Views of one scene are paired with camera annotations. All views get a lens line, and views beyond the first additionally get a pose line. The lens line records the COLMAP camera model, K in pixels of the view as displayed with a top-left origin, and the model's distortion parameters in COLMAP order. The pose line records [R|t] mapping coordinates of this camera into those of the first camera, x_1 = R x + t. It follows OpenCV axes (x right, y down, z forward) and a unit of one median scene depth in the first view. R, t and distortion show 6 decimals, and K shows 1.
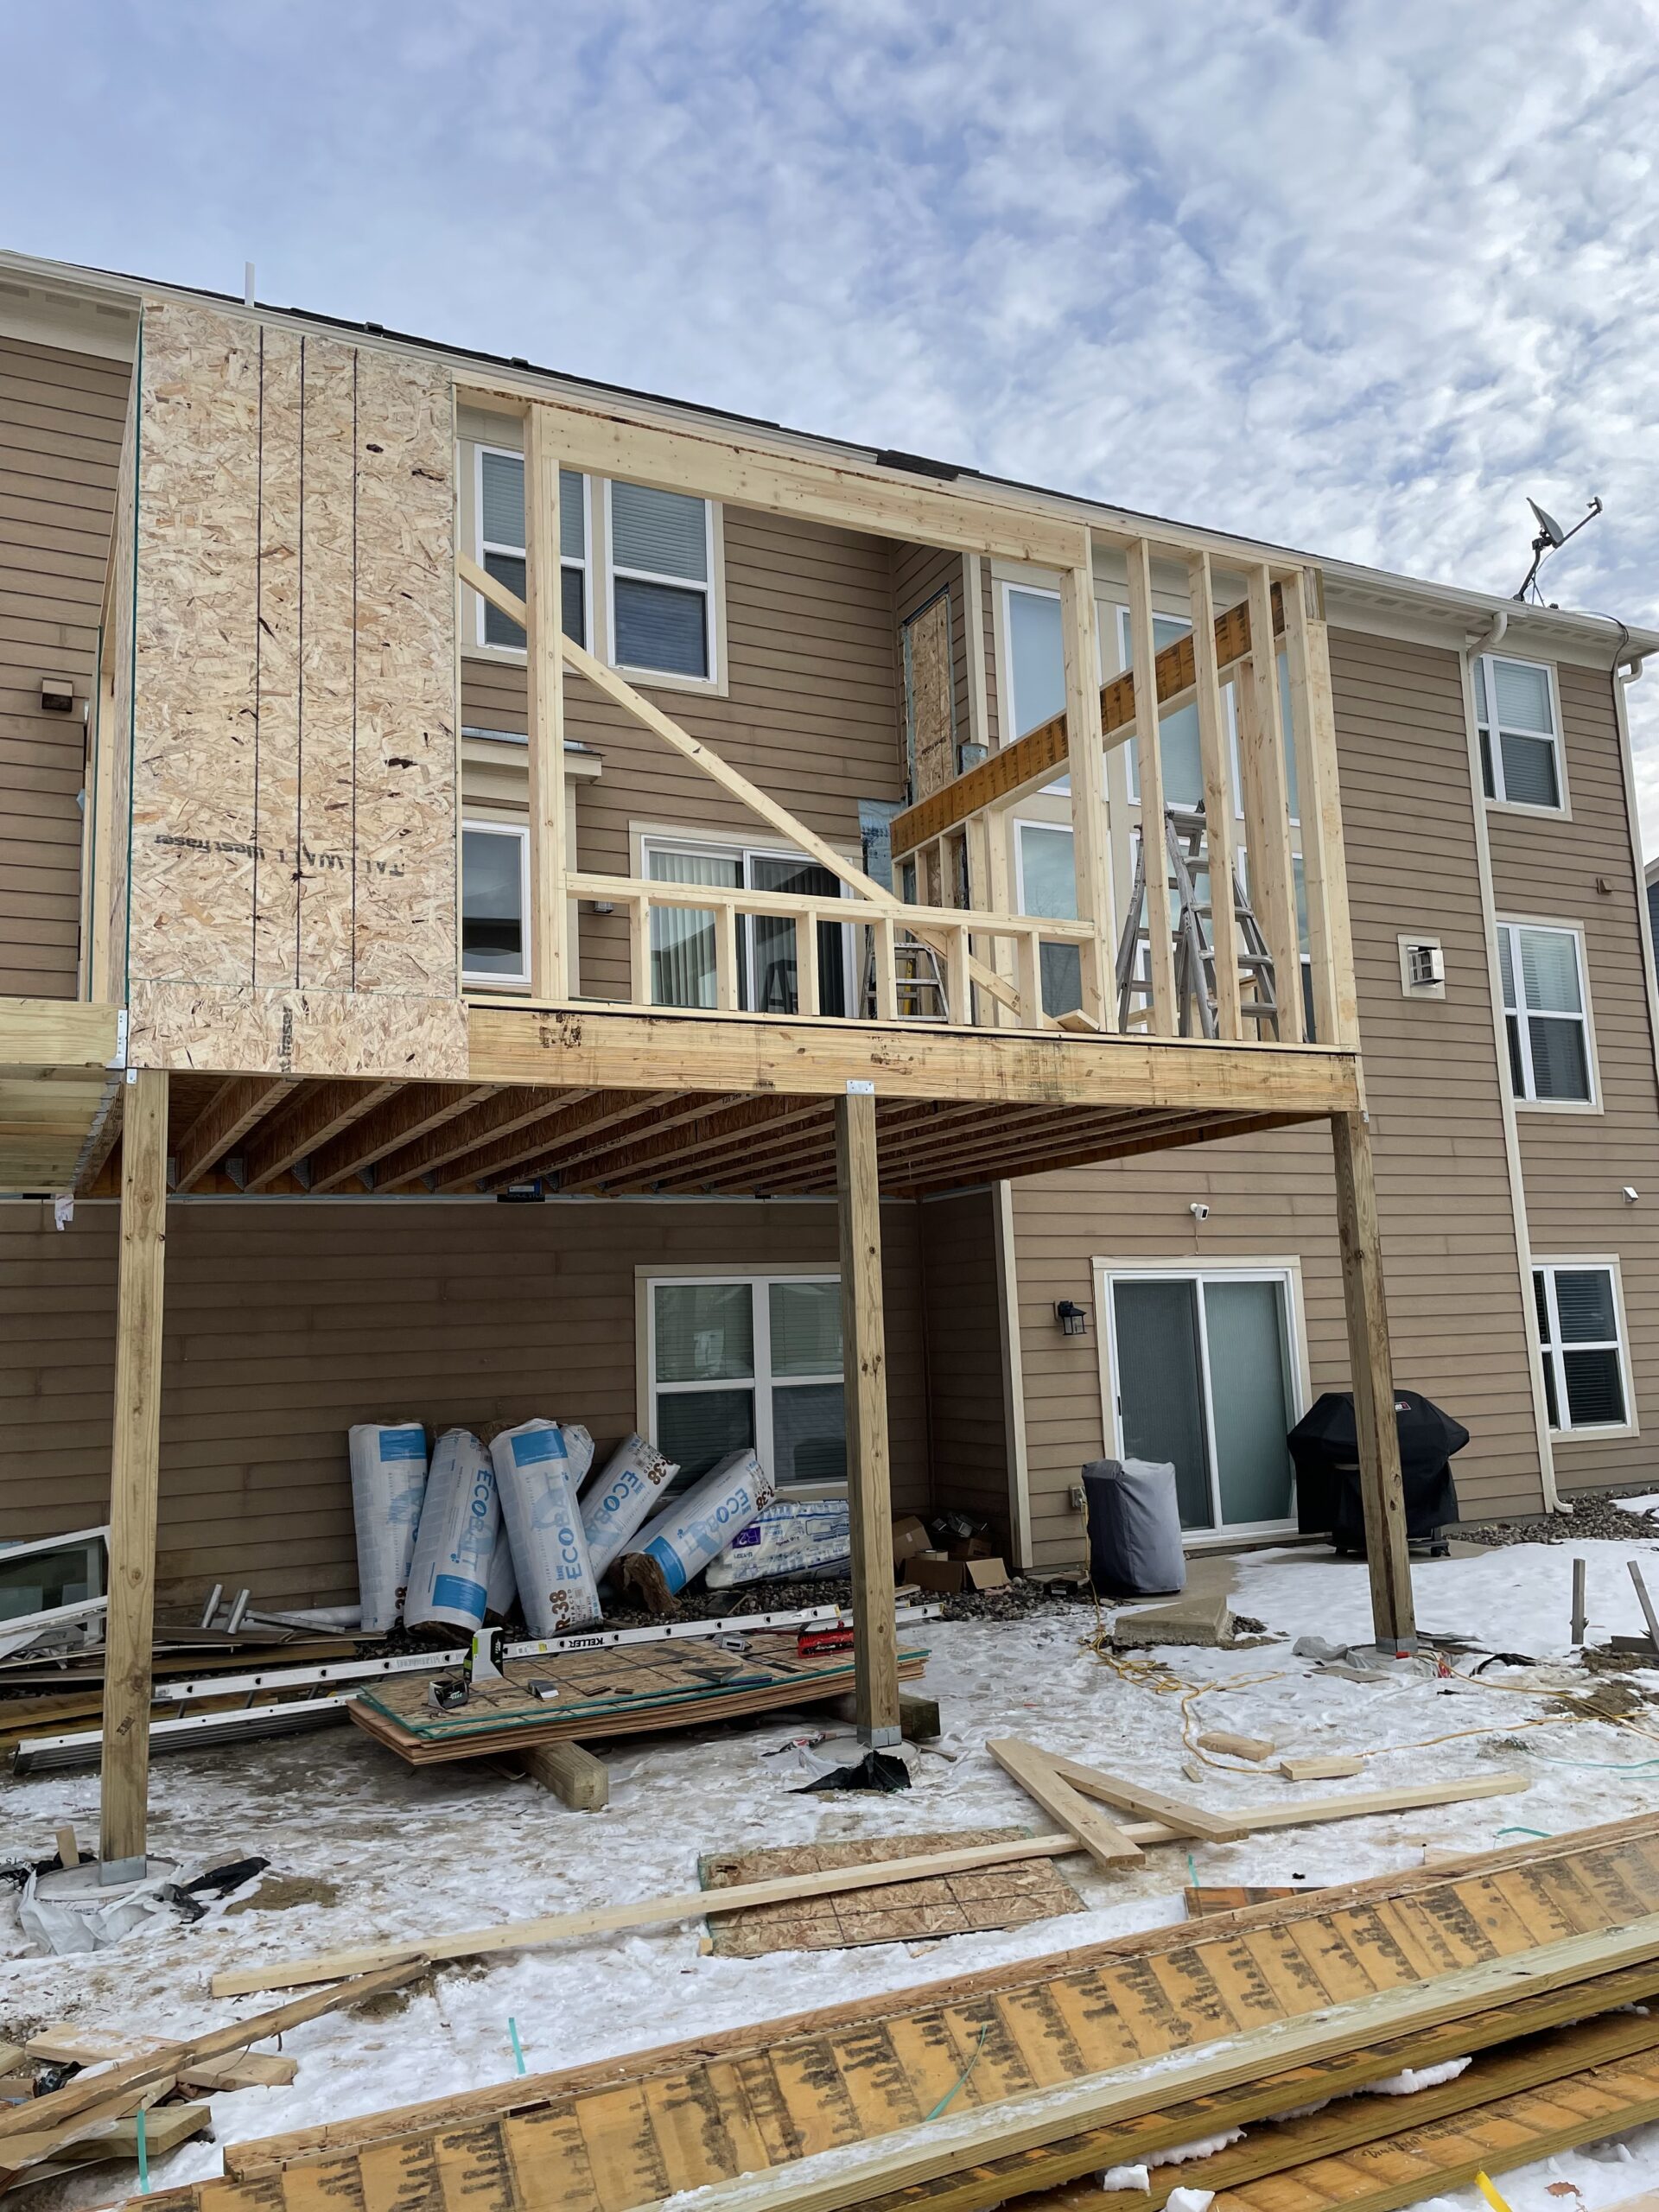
lens RADIAL K [[1650.8, 0, 828.5], [0, 1650.8, 1120.4], [0, 0, 1]] dist [0.094732, -0.147292]
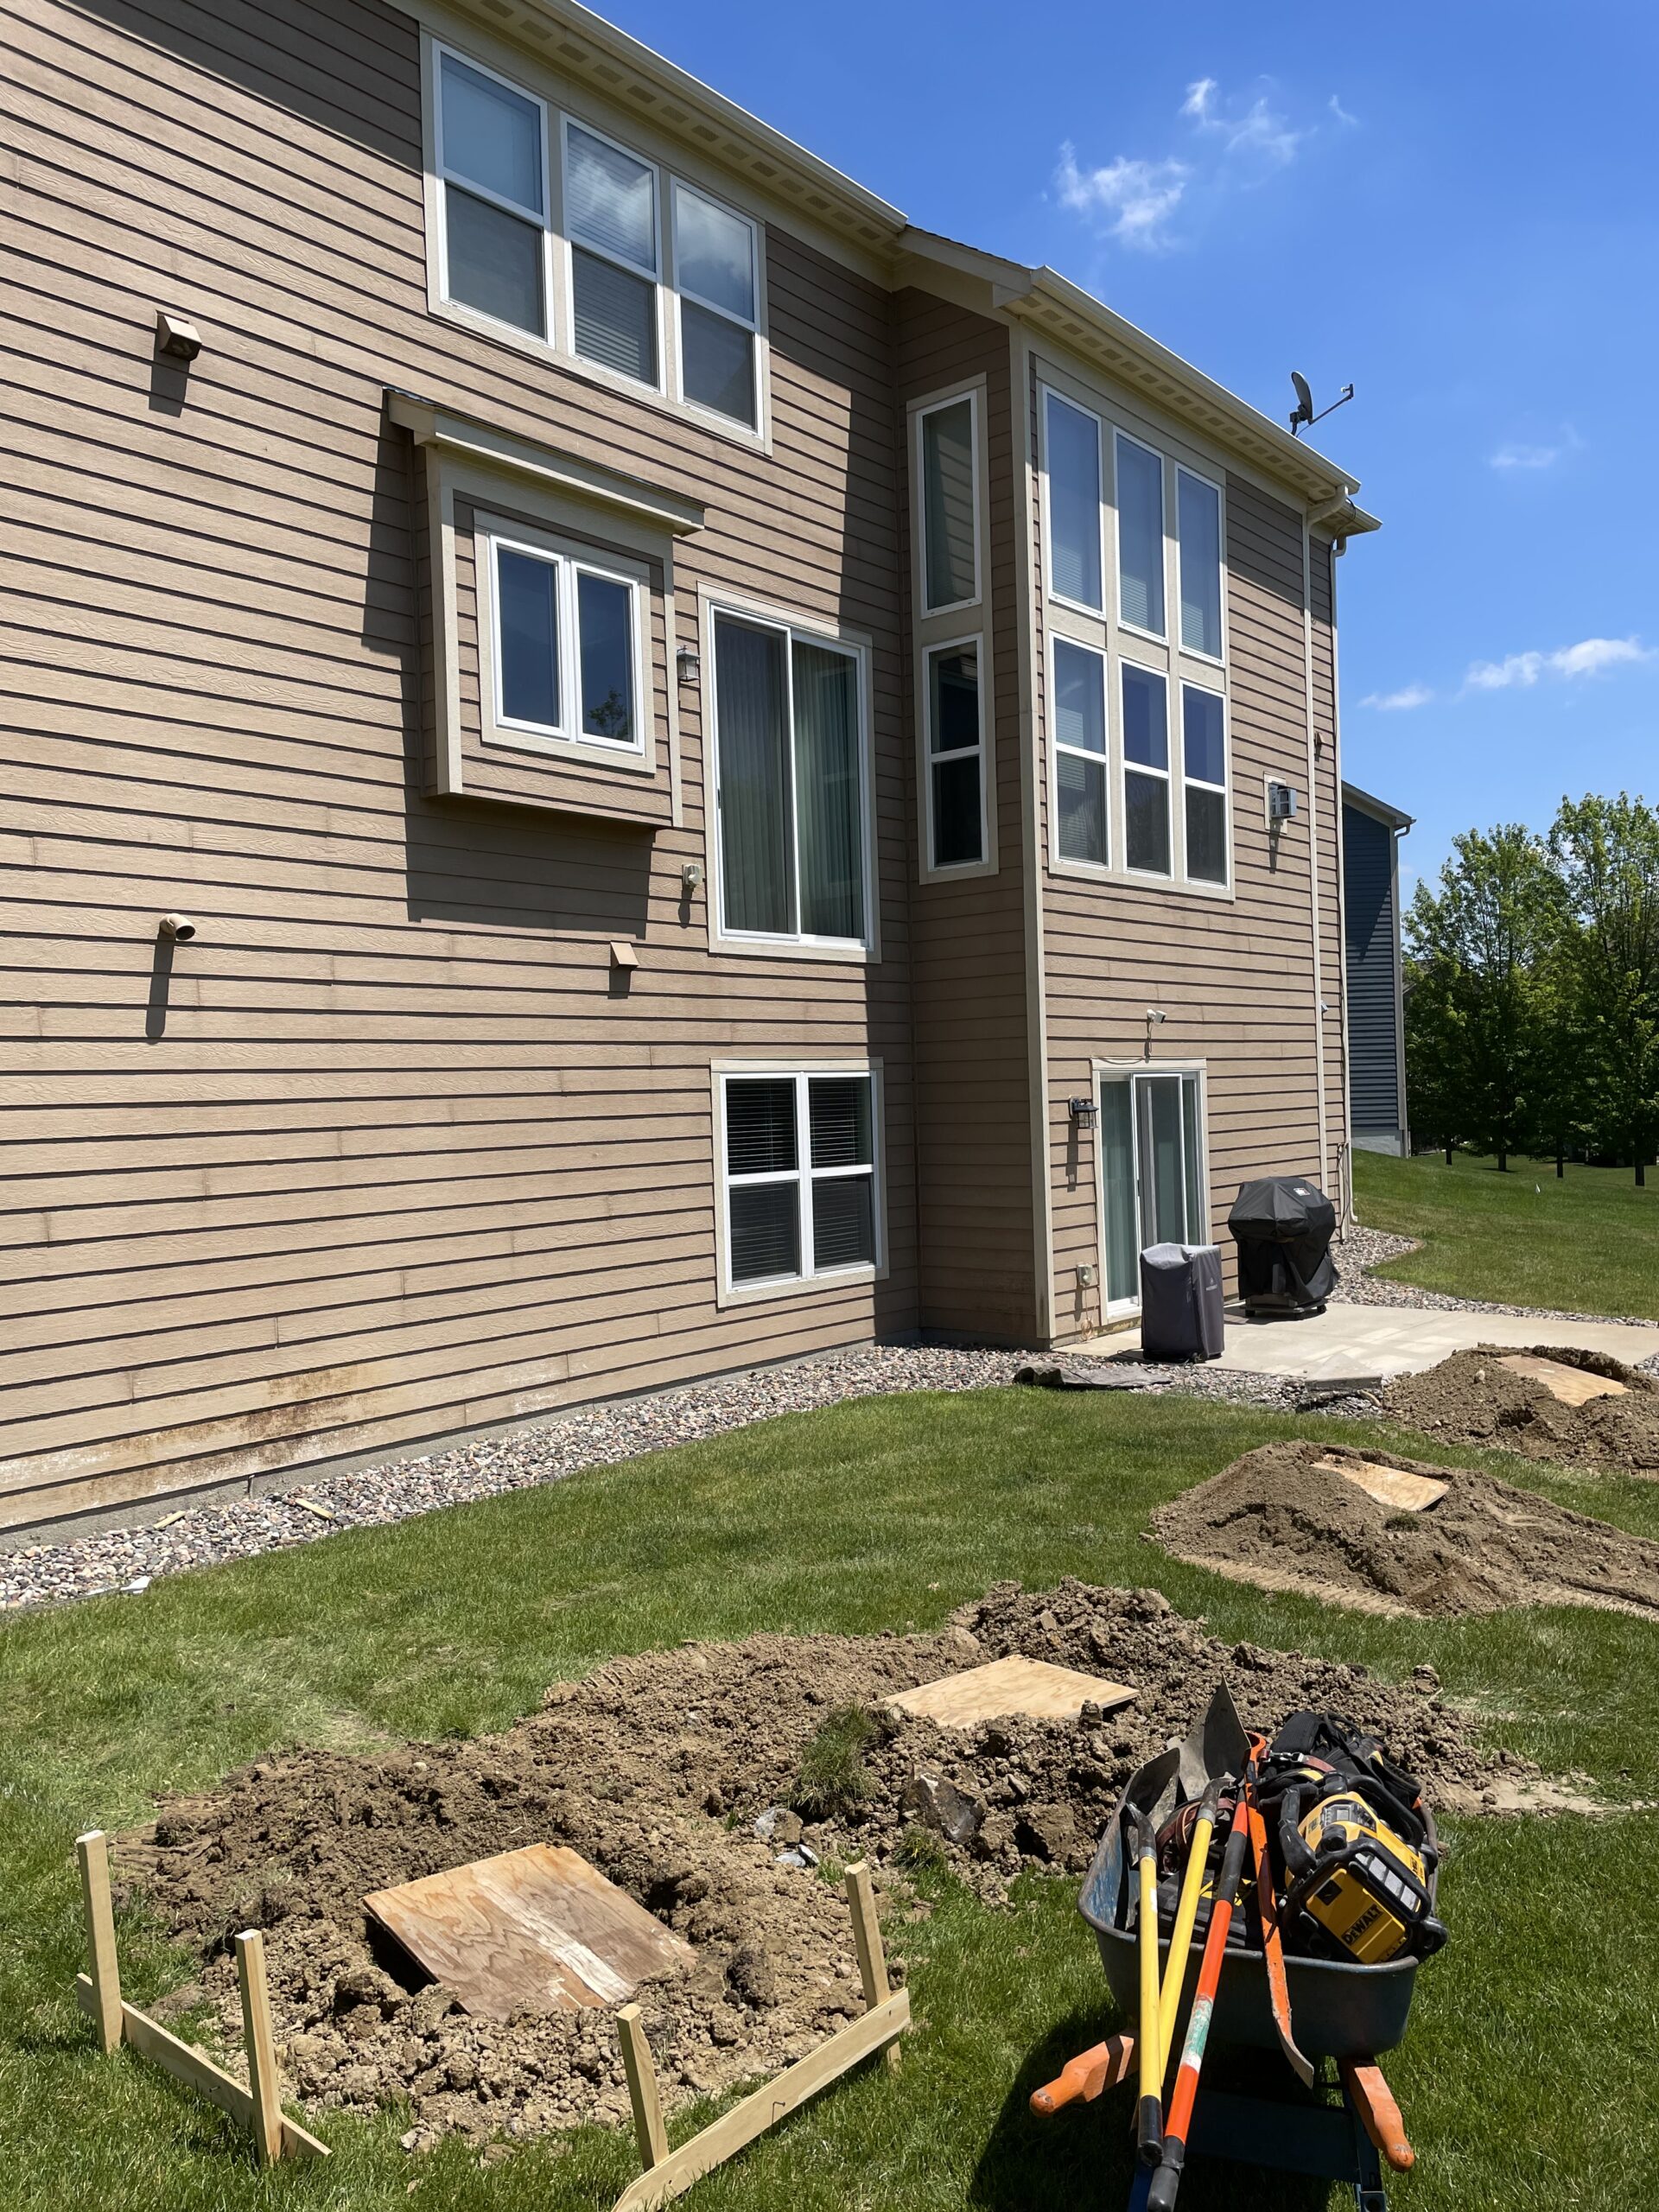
lens RADIAL K [[1650.8, 0, 828.5], [0, 1650.8, 1120.4], [0, 0, 1]] dist [0.094732, -0.147292]
pose [[0.916332, 0.007080, 0.400357, -0.407990], [-0.059969, 0.990994, 0.119730, 0.003547], [-0.395904, -0.133721, 0.908504, 0.075088]]
